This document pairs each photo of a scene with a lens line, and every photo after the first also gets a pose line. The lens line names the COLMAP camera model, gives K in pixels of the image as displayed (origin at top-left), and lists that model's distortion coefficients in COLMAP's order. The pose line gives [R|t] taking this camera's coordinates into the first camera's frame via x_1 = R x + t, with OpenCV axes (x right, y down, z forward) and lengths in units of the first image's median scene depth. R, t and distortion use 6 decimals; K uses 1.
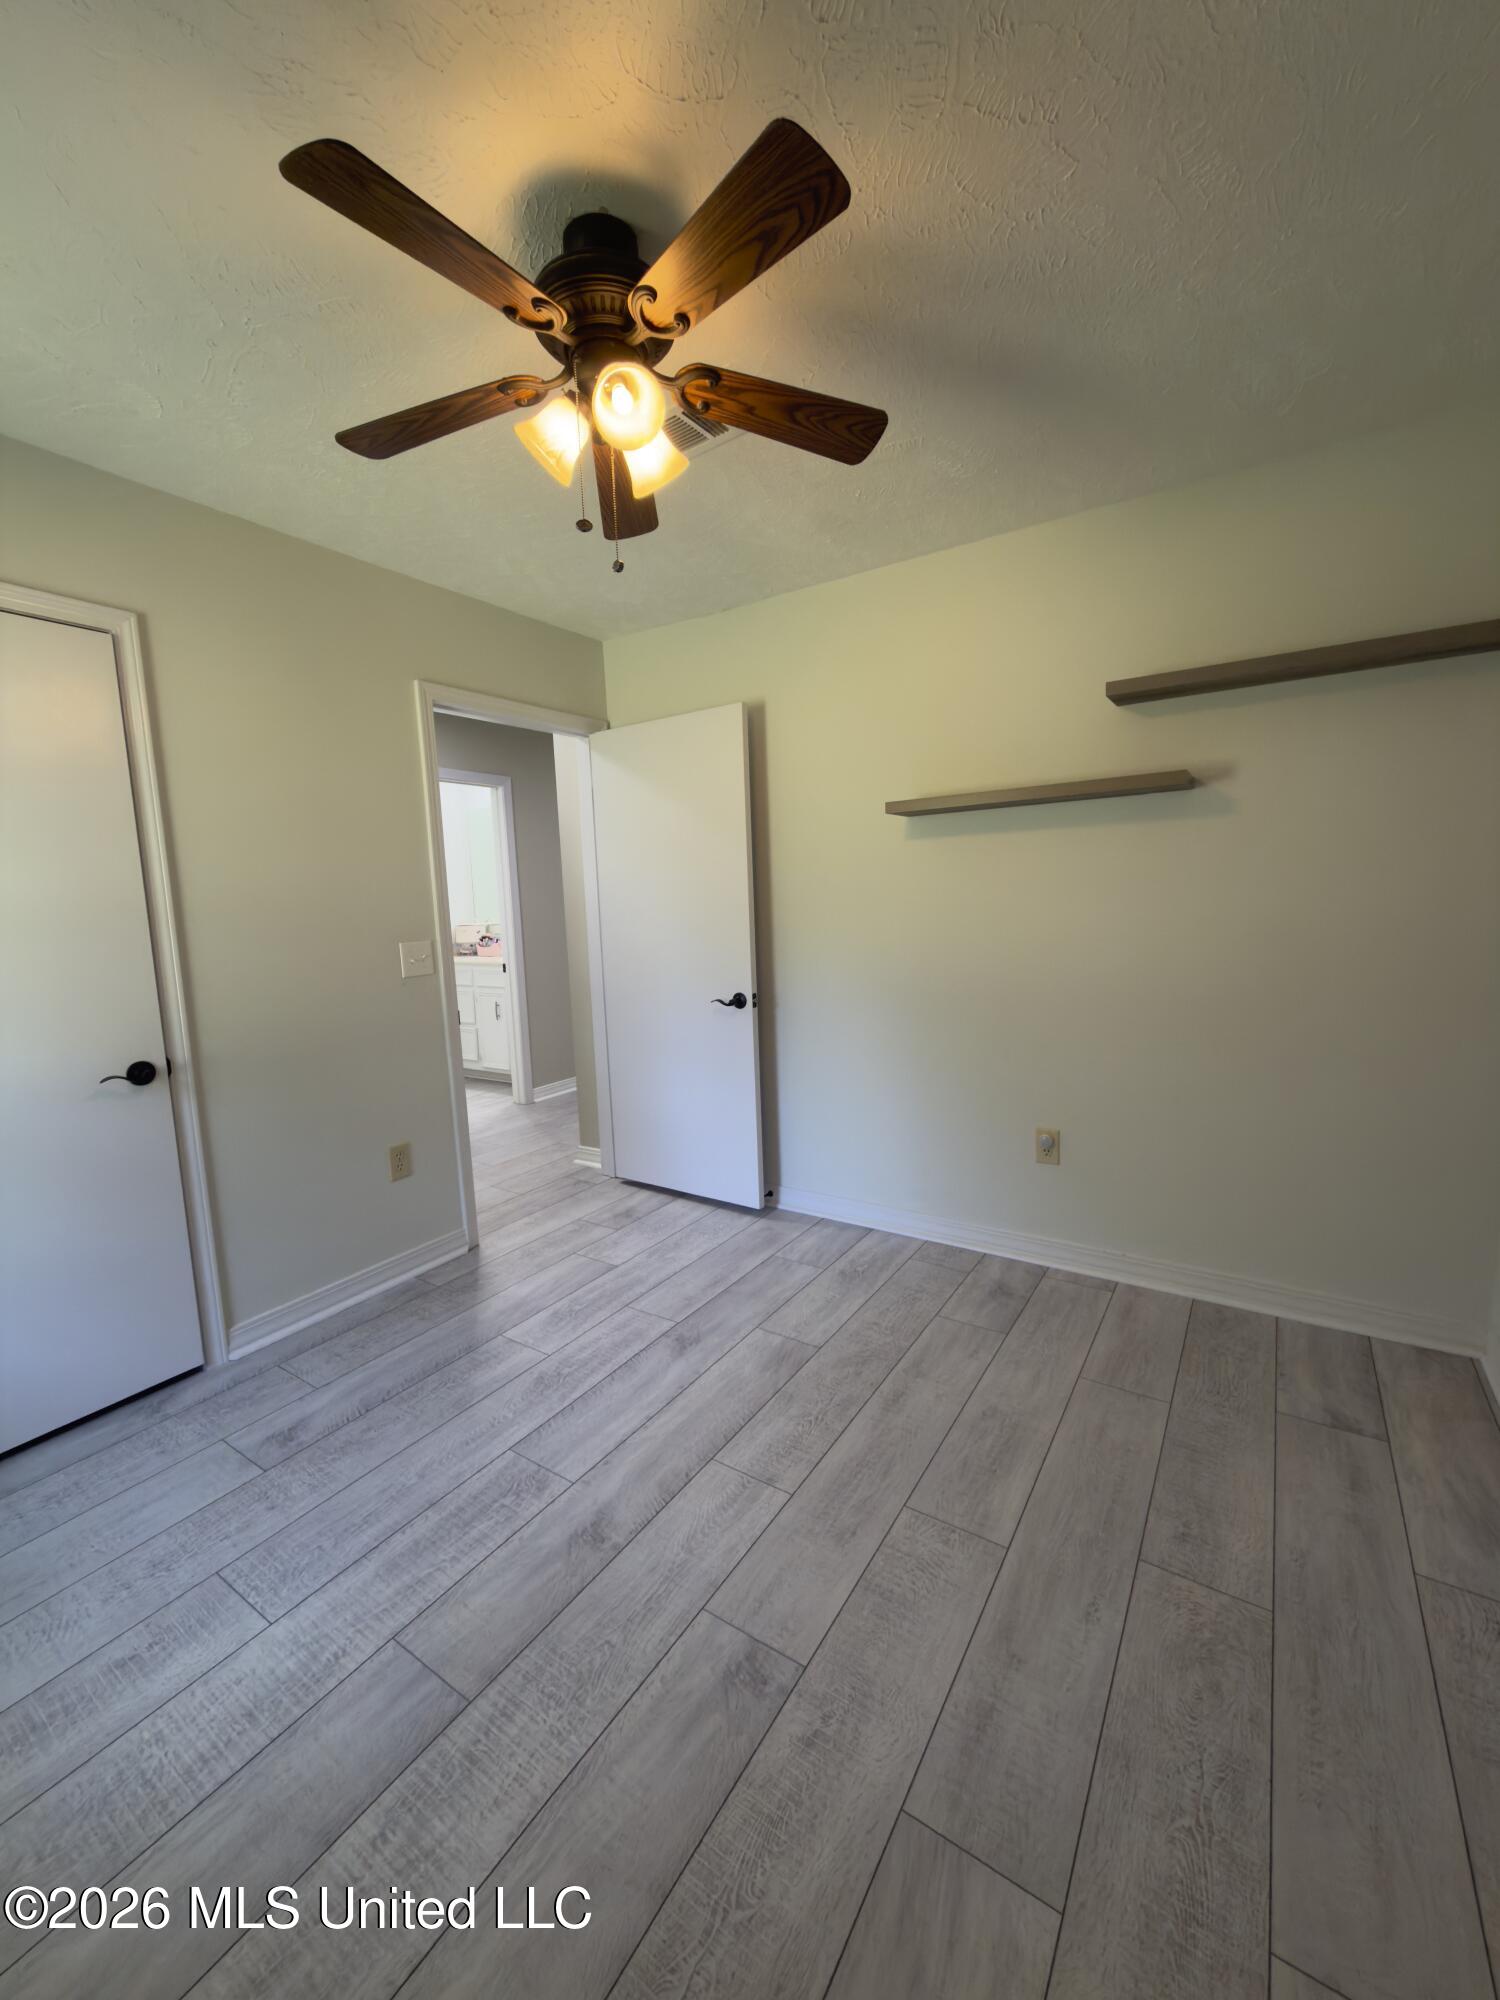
lens RADIAL K [[793.1, 0, 750.0], [0, 793.1, 982.5], [0, 0, 1]] dist [0.000319, 0.000336]
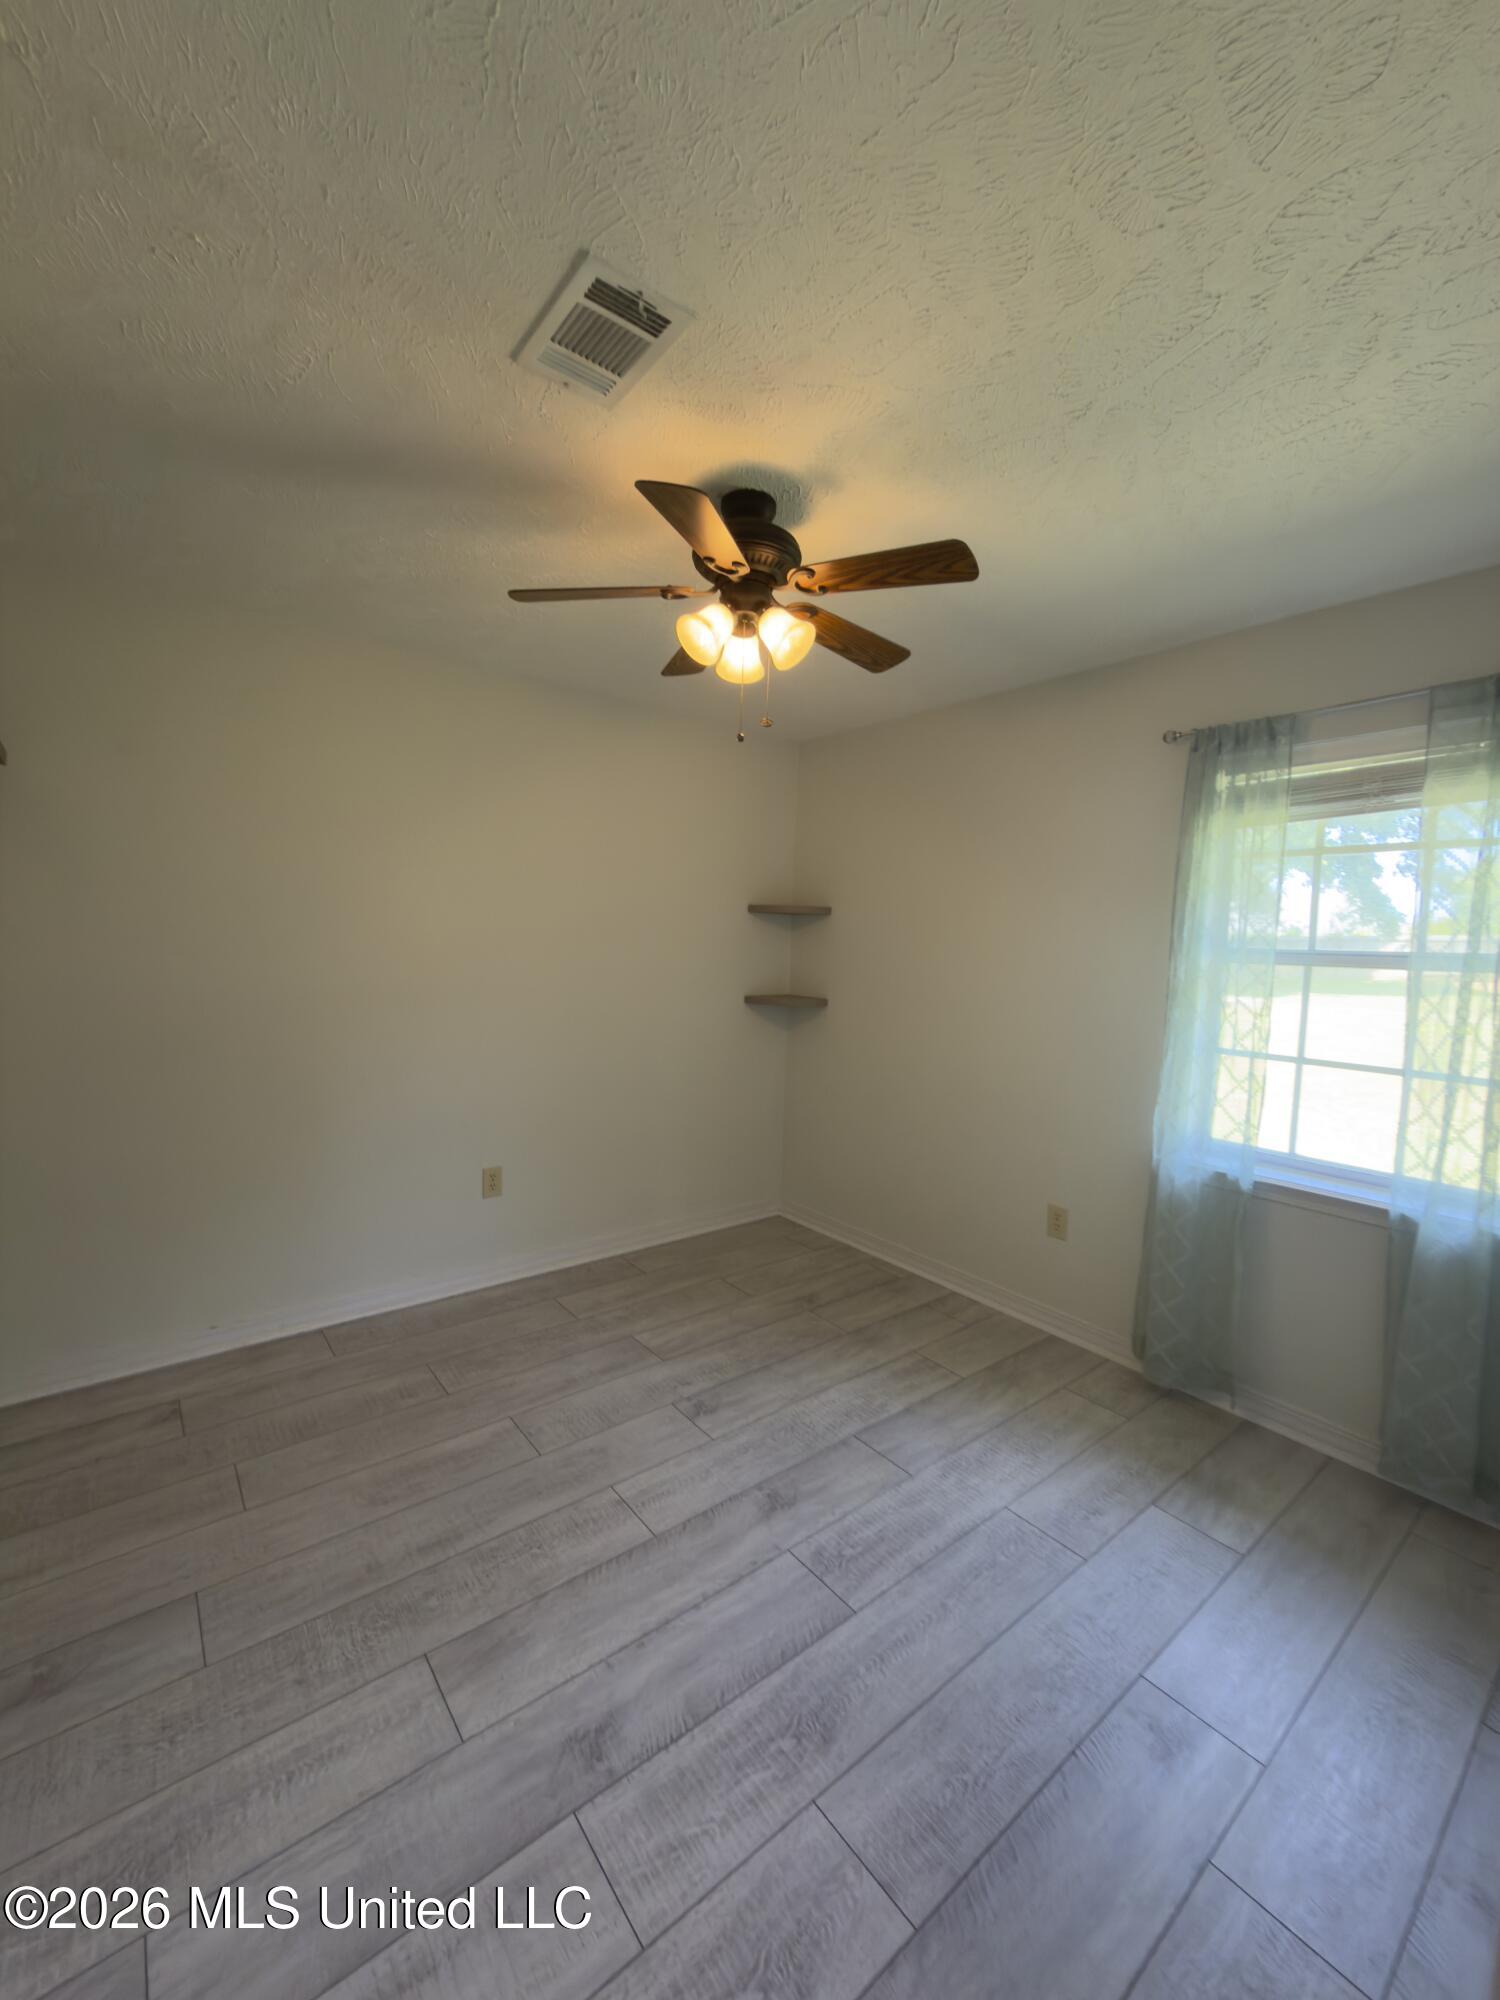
lens RADIAL K [[793.1, 0, 749.9], [0, 793.1, 979.5], [0, 0, 1]] dist [0.000319, 0.000336]
pose [[-0.950339, -0.011922, 0.310988, -0.486510], [0.032496, 0.990002, 0.137256, -0.251543], [-0.309515, 0.140545, -0.940451, 1.878510]]
